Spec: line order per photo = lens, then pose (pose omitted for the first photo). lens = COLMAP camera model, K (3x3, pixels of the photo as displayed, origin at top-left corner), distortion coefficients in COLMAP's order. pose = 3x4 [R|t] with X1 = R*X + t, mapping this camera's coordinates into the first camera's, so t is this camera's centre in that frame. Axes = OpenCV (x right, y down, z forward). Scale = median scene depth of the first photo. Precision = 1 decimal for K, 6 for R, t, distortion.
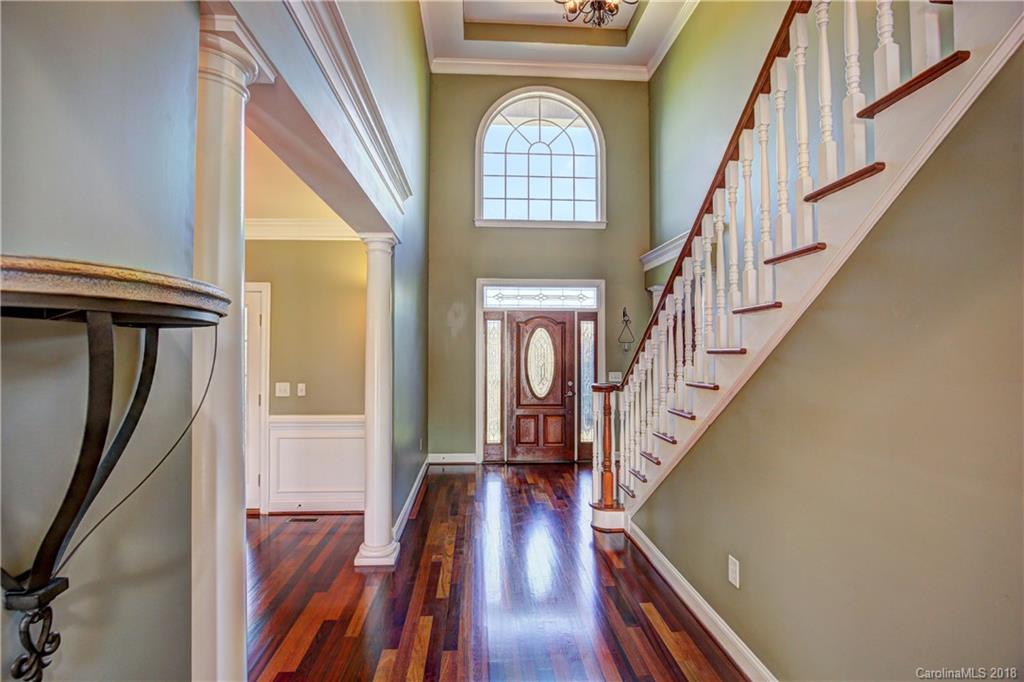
lens RADIAL K [[468.2, 0, 507.4], [0, 468.2, 340.0], [0, 0, 1]] dist [-0.038387, 0.008012]
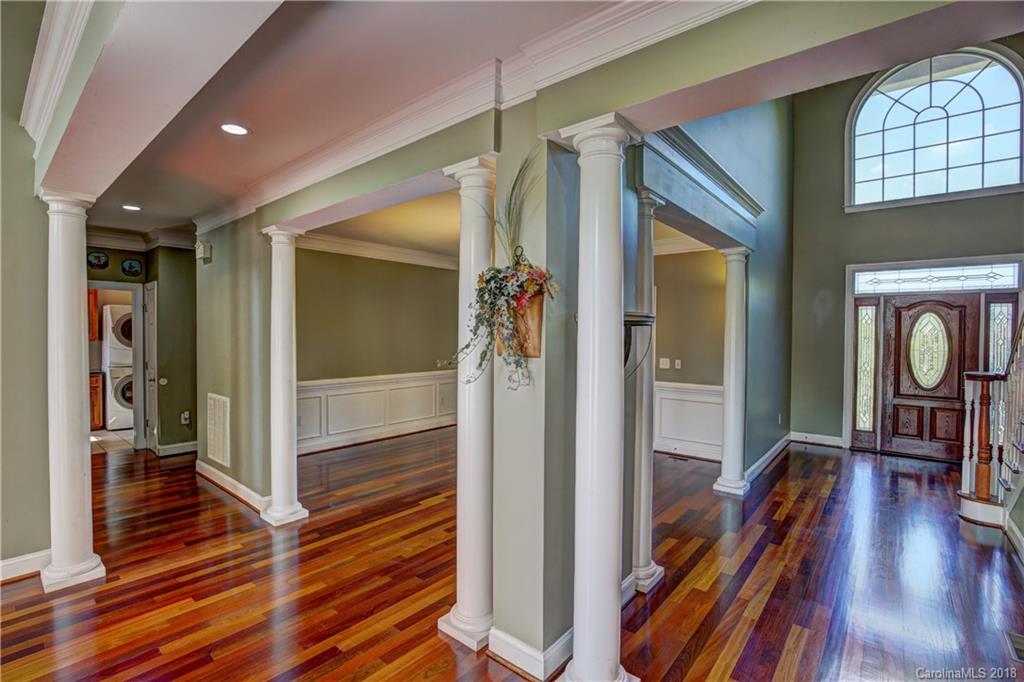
lens RADIAL K [[468.2, 0, 507.4], [0, 468.2, 340.0], [0, 0, 1]] dist [-0.038387, 0.008012]
pose [[0.720612, 0.014696, -0.693183, 0.095977], [0.007338, 0.999558, 0.028821, -0.004367], [0.693300, -0.025855, 0.720185, -0.221965]]
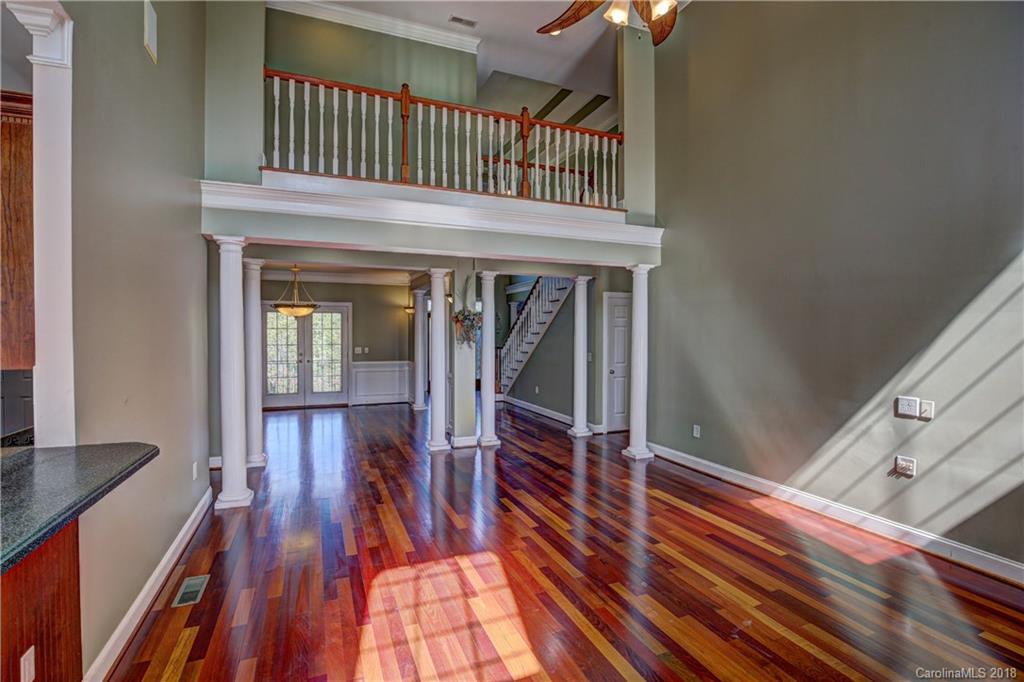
lens RADIAL K [[468.2, 0, 507.4], [0, 468.2, 340.0], [0, 0, 1]] dist [-0.038387, 0.008012]
pose [[0.946780, -0.005706, 0.321832, -0.365957], [-0.006862, 0.999258, 0.037904, -0.023970], [-0.321809, -0.038095, 0.946038, -0.955826]]
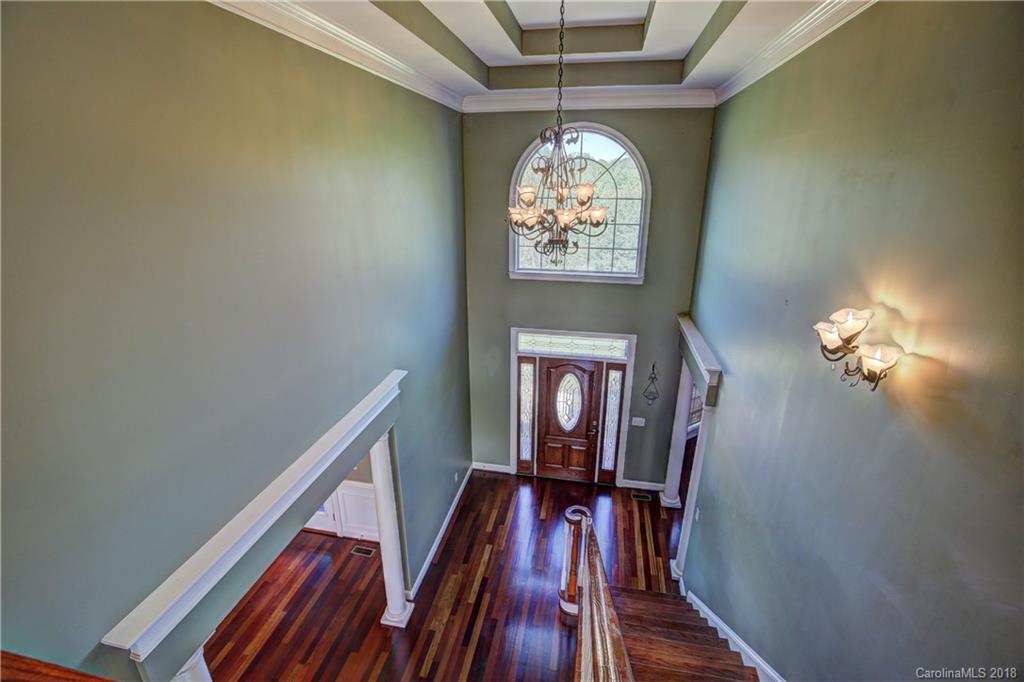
lens RADIAL K [[468.2, 0, 507.4], [0, 468.2, 340.0], [0, 0, 1]] dist [-0.038387, 0.008012]
pose [[0.965925, 0.083370, -0.245026, 0.189963], [0.005945, 0.939304, 0.343035, -0.469355], [0.258753, -0.332803, 0.906801, 0.021202]]
